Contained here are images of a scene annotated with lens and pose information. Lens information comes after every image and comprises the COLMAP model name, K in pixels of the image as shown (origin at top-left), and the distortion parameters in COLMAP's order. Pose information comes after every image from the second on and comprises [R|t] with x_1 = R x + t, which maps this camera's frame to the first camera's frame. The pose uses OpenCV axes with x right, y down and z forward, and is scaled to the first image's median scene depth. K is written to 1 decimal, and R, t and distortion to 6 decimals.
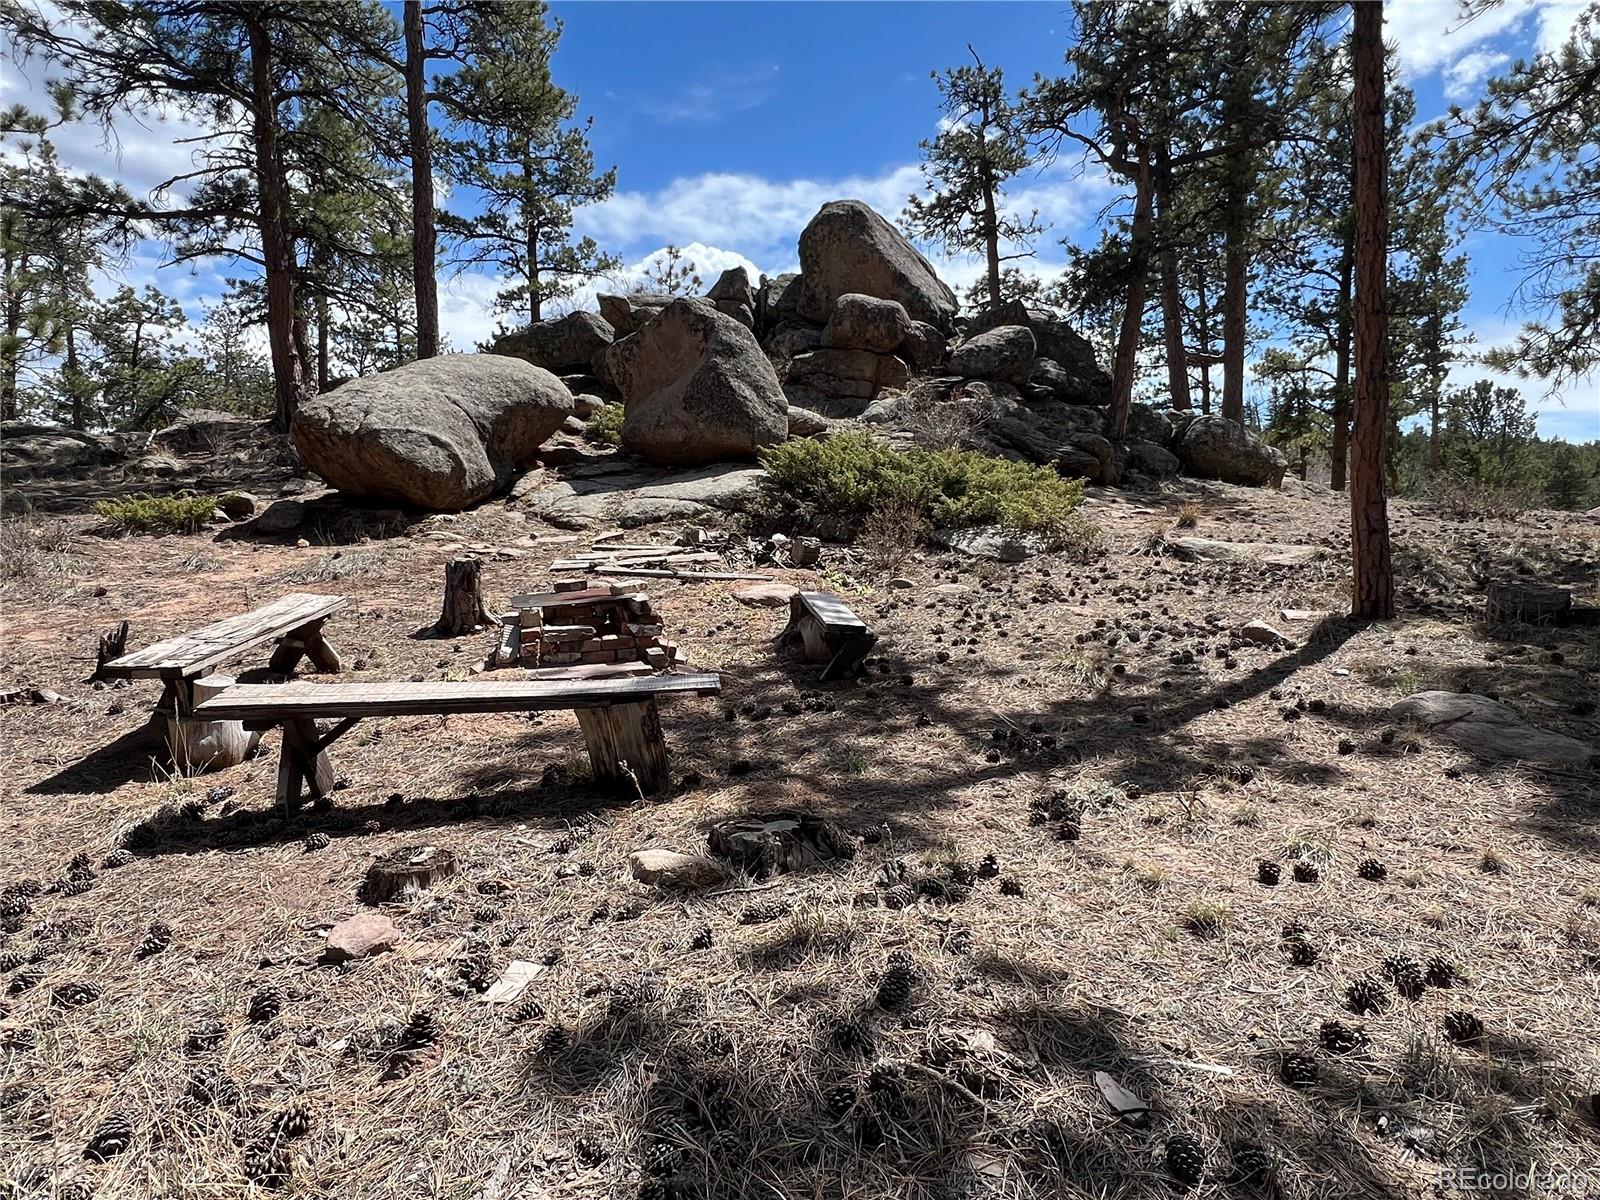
lens RADIAL K [[934.3, 0, 800.0], [0, 934.3, 600.0], [0, 0, 1]] dist [-0.000068, 0.000025]
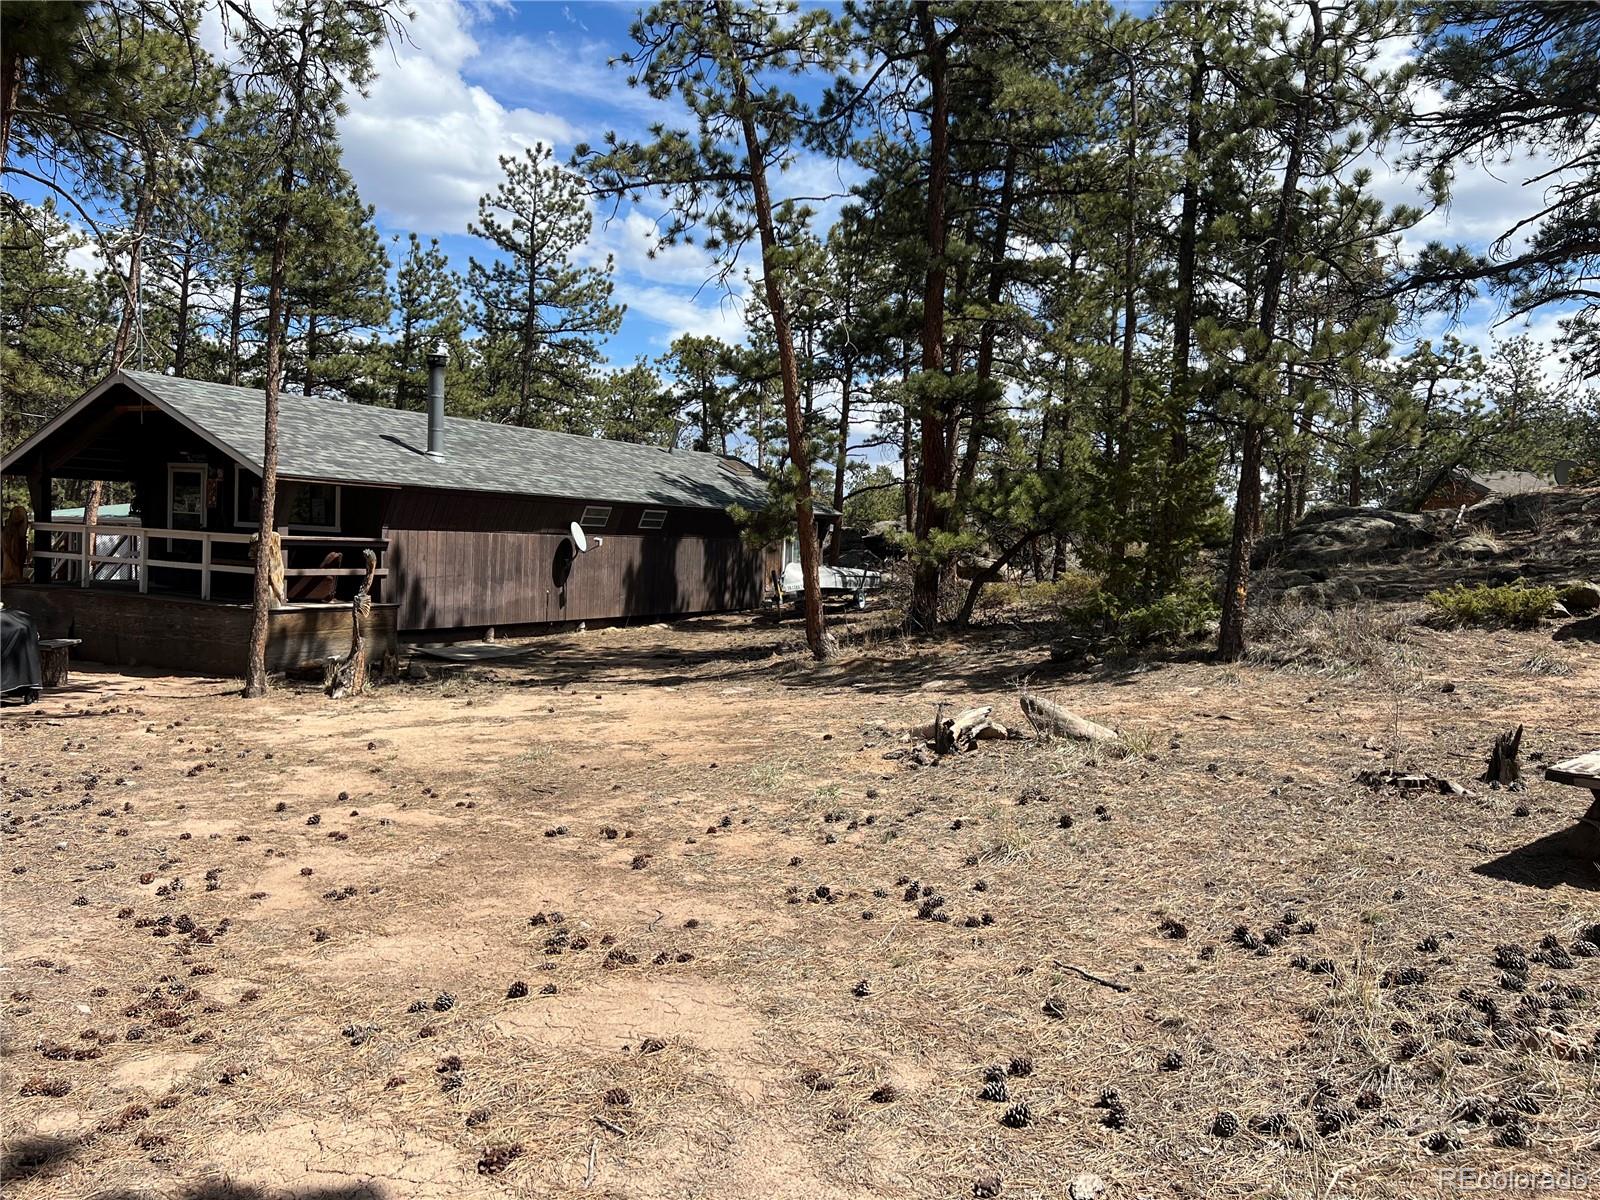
lens RADIAL K [[1202.0, 0, 800.0], [0, 1202.0, 600.0], [0, 0, 1]] dist [-0.004323, -0.000794]
pose [[0.480877, 0.027096, -0.876369, 0.007992], [-0.102181, 0.994443, -0.025322, 0.000517], [0.870813, 0.101726, 0.480974, -0.103309]]
